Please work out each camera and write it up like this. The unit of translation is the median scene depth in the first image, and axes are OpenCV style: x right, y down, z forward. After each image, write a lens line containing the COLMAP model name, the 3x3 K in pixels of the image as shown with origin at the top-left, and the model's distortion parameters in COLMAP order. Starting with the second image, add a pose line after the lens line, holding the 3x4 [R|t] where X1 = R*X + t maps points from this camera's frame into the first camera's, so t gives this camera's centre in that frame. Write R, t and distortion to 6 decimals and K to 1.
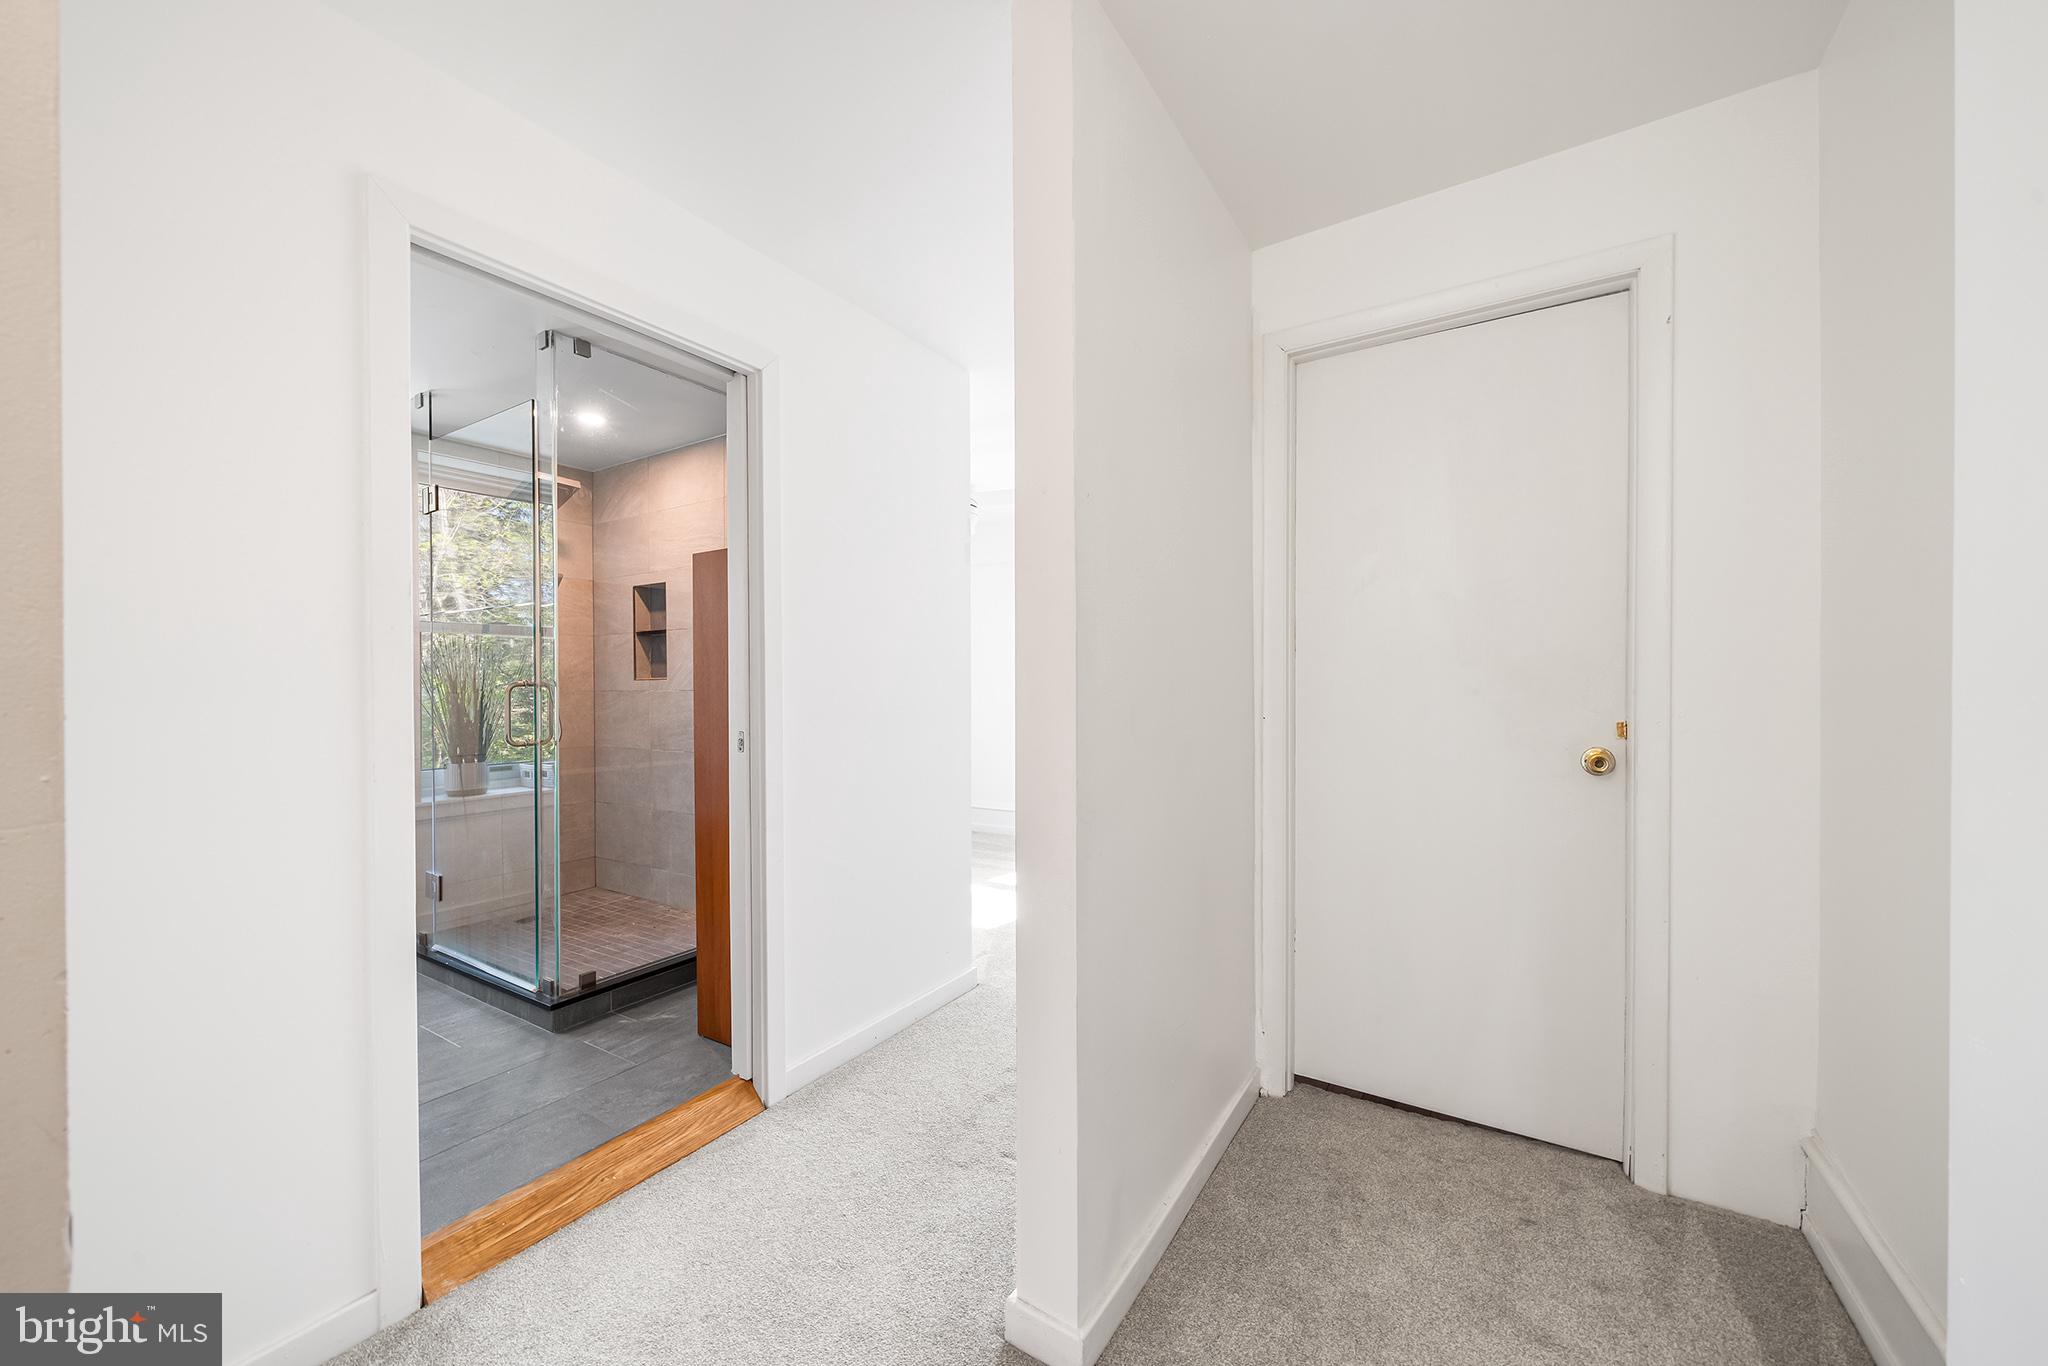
lens RADIAL K [[787.9, 0, 1032.8], [0, 787.9, 687.1], [0, 0, 1]] dist [-0.003095, 0.000200]
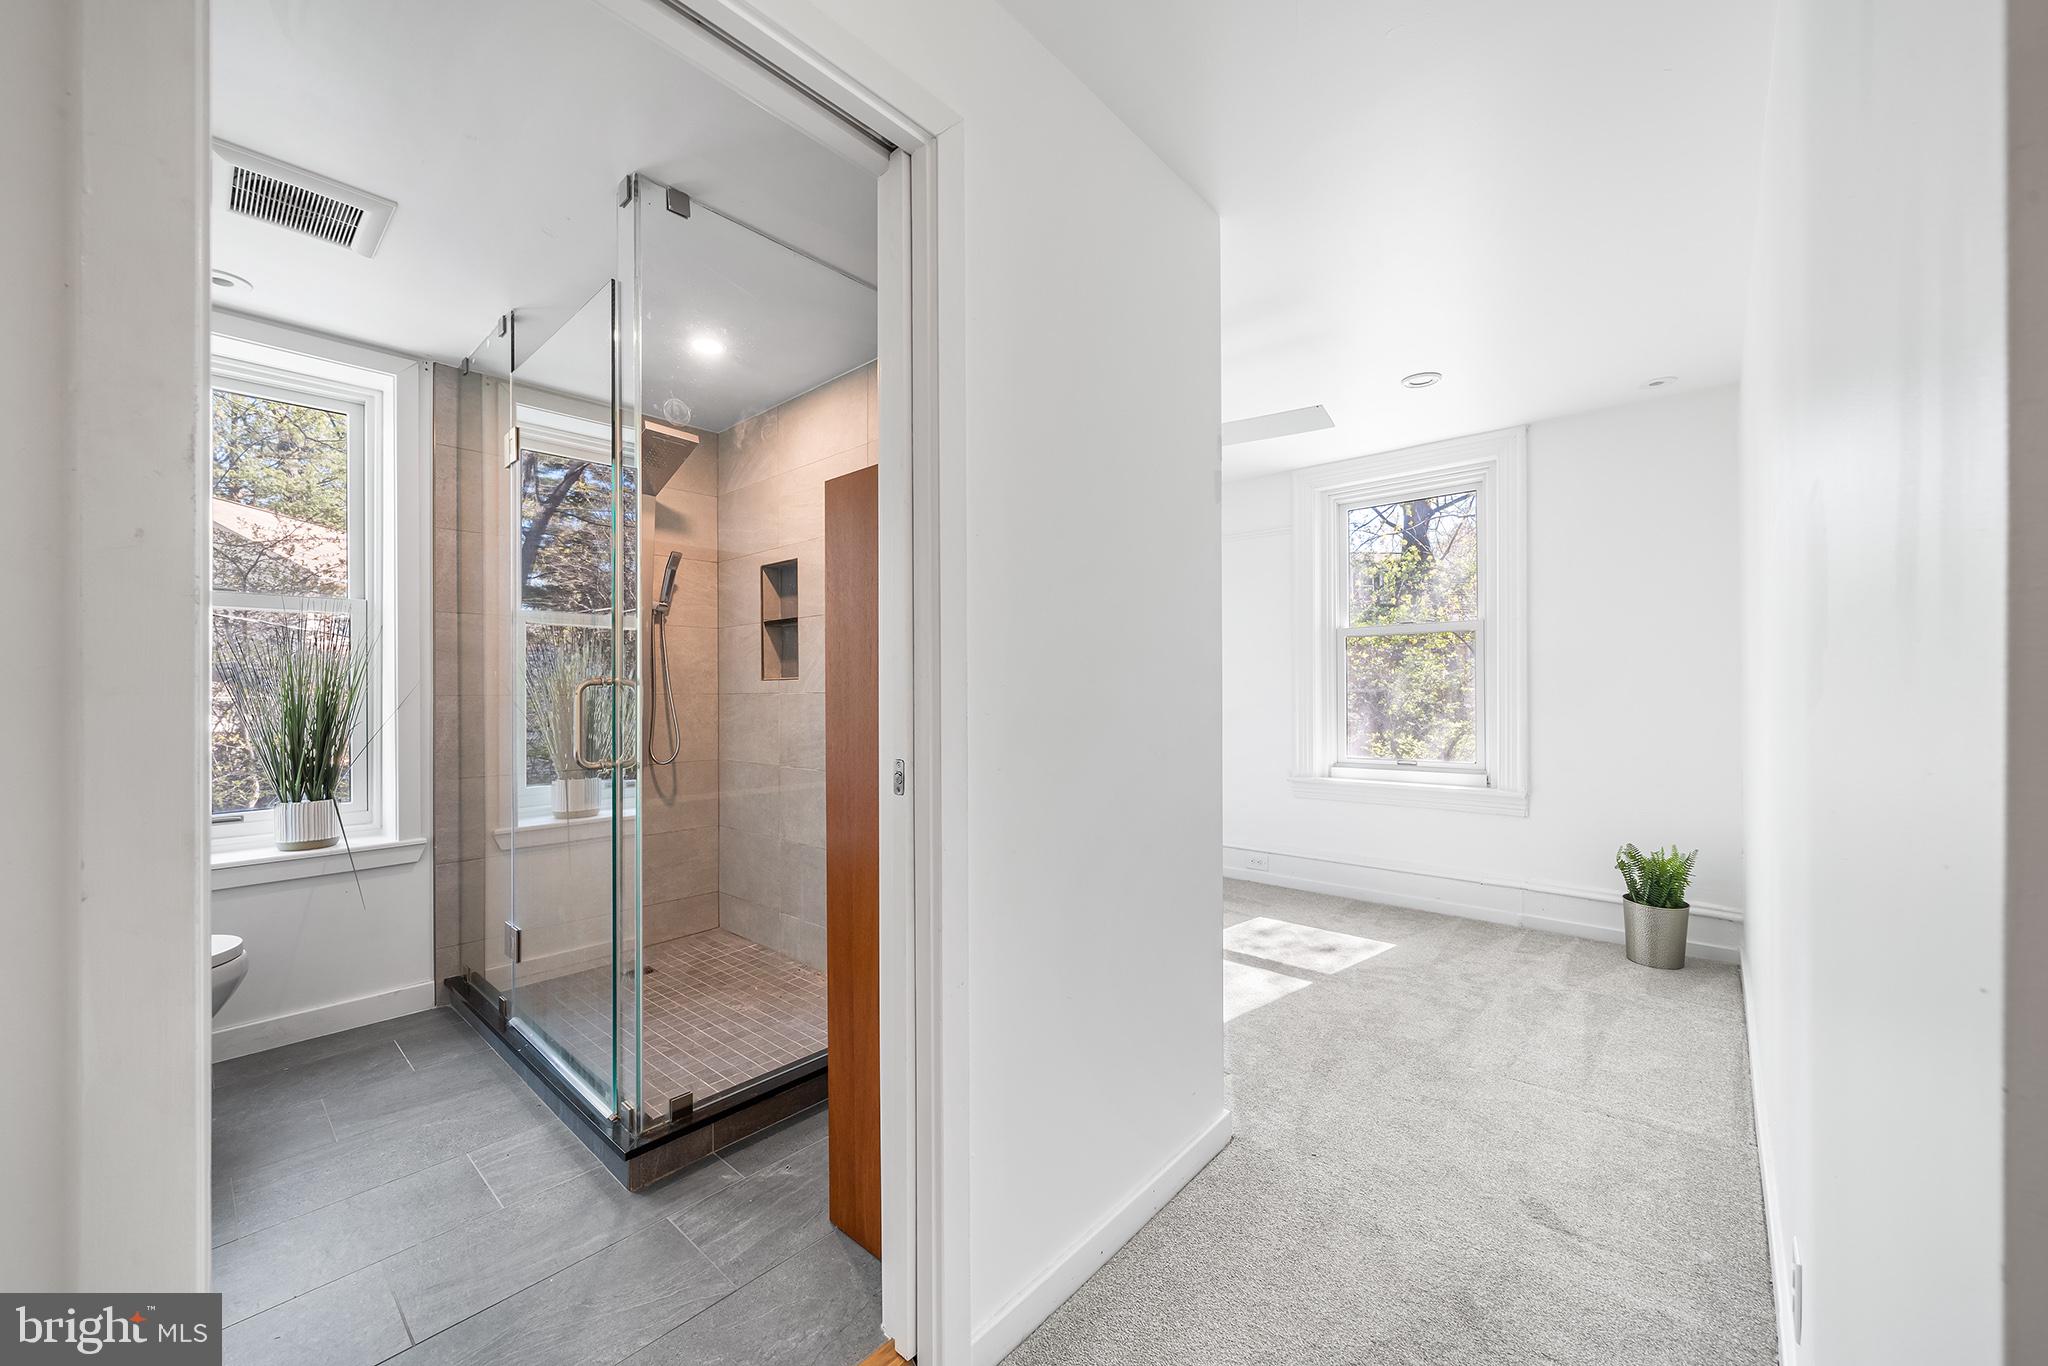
lens RADIAL K [[787.9, 0, 1032.8], [0, 787.9, 687.1], [0, 0, 1]] dist [-0.003095, 0.000200]
pose [[0.987184, 0.000860, -0.159586, -0.127563], [-0.001954, 0.999976, -0.006697, 0.003932], [0.159577, 0.006923, 0.987161, 0.310683]]
